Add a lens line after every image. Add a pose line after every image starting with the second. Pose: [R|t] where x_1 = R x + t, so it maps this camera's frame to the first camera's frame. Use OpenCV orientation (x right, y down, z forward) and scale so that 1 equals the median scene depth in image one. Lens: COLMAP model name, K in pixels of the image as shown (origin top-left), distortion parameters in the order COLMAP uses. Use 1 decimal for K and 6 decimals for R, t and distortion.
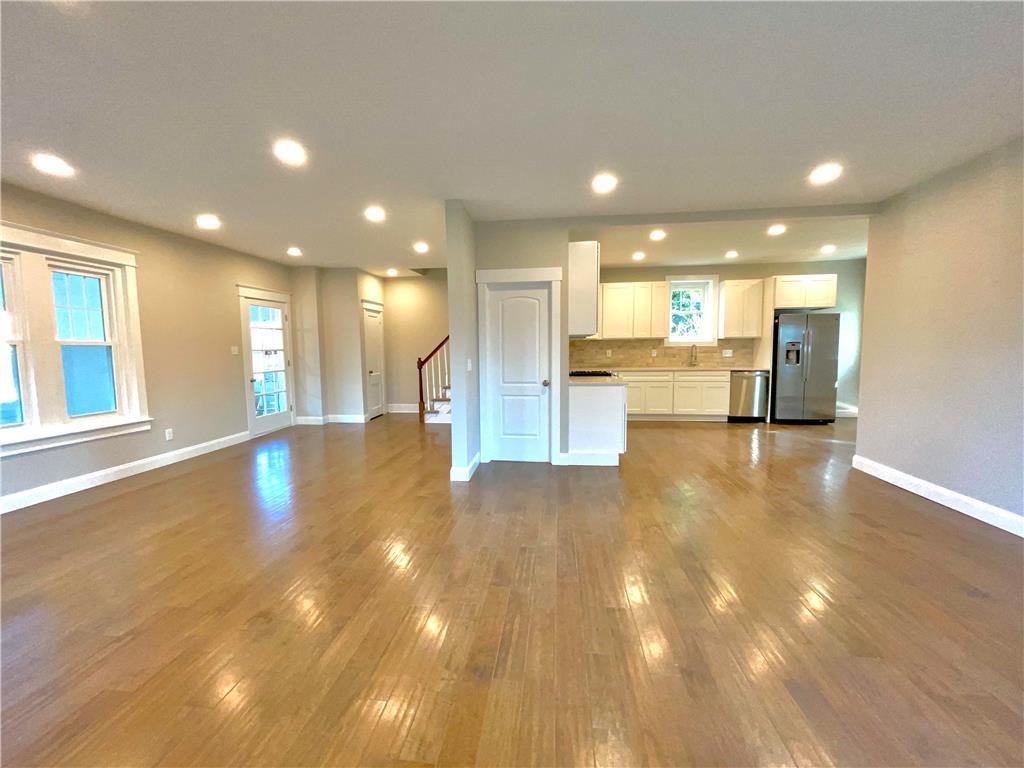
lens RADIAL K [[409.9, 0, 507.4], [0, 409.9, 384.6], [0, 0, 1]] dist [-0.007322, 0.001371]
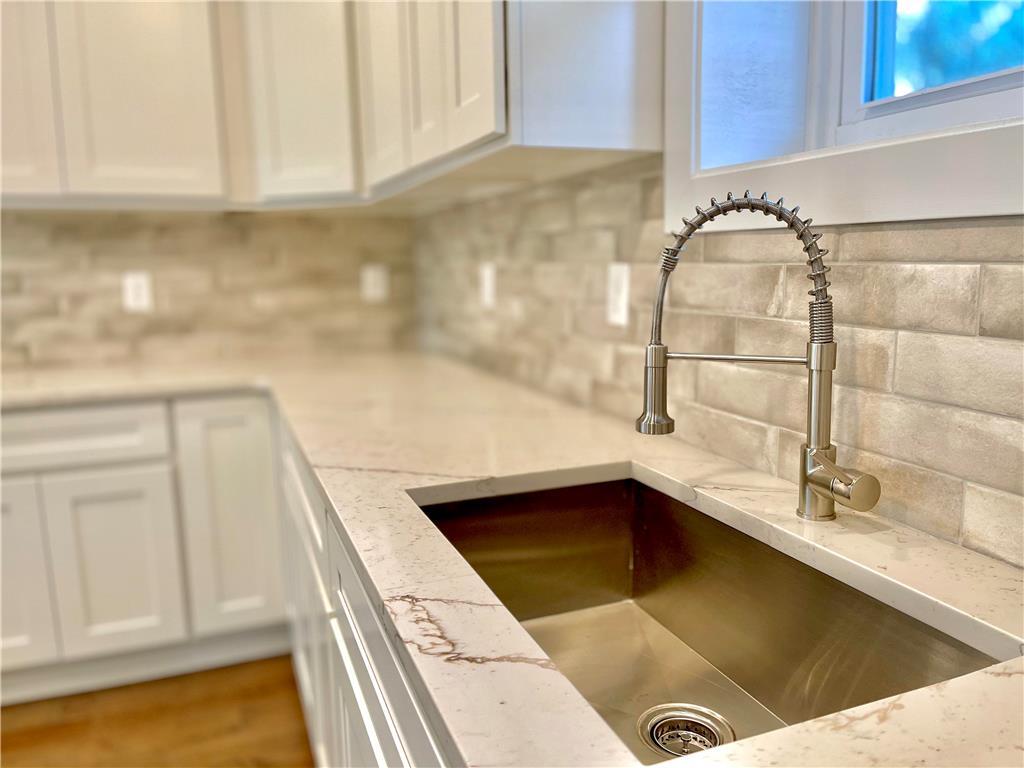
lens RADIAL K [[786.5, 0, 508.5], [0, 786.5, 389.1], [0, 0, 1]] dist [0.039077, -0.008576]
pose [[0.464426, 0.147804, -0.873191, 0.578065], [-0.067199, 0.989014, 0.131668, -0.084770], [0.883059, -0.002473, 0.469256, 0.950935]]
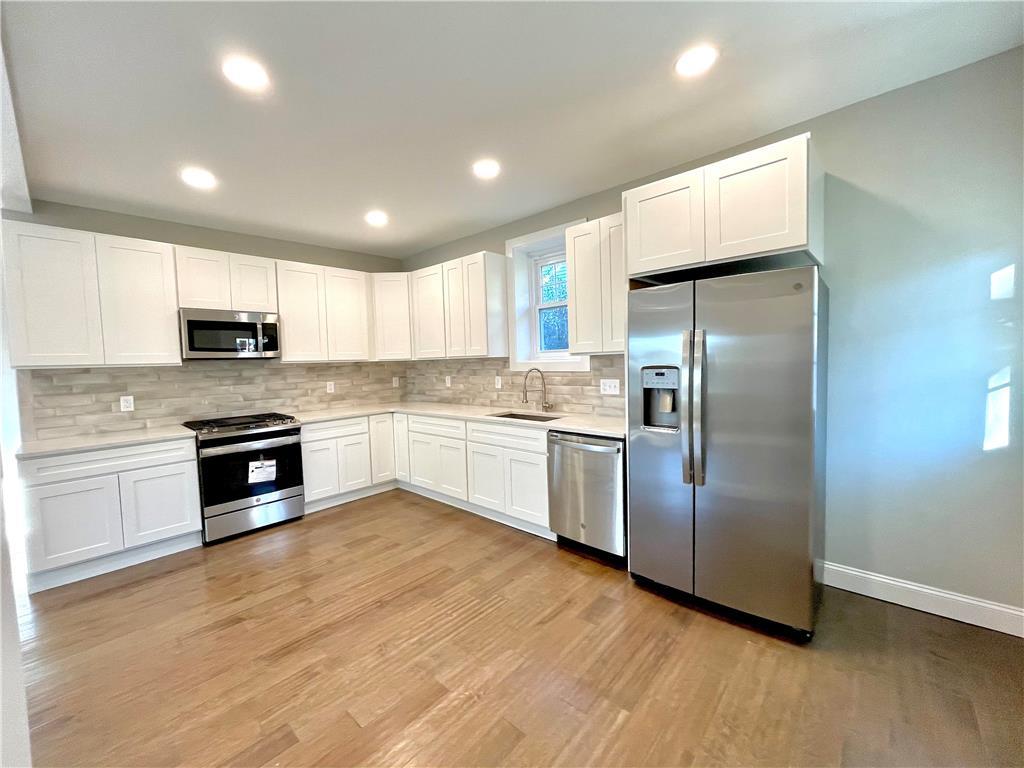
lens RADIAL K [[409.9, 0, 504.6], [0, 409.9, 380.9], [0, 0, 1]] dist [-0.007322, 0.001371]
pose [[0.809702, 0.016398, -0.586612, 0.752927], [-0.032239, 0.999343, -0.016564, -0.076254], [0.585955, 0.032324, 0.809698, 0.600598]]
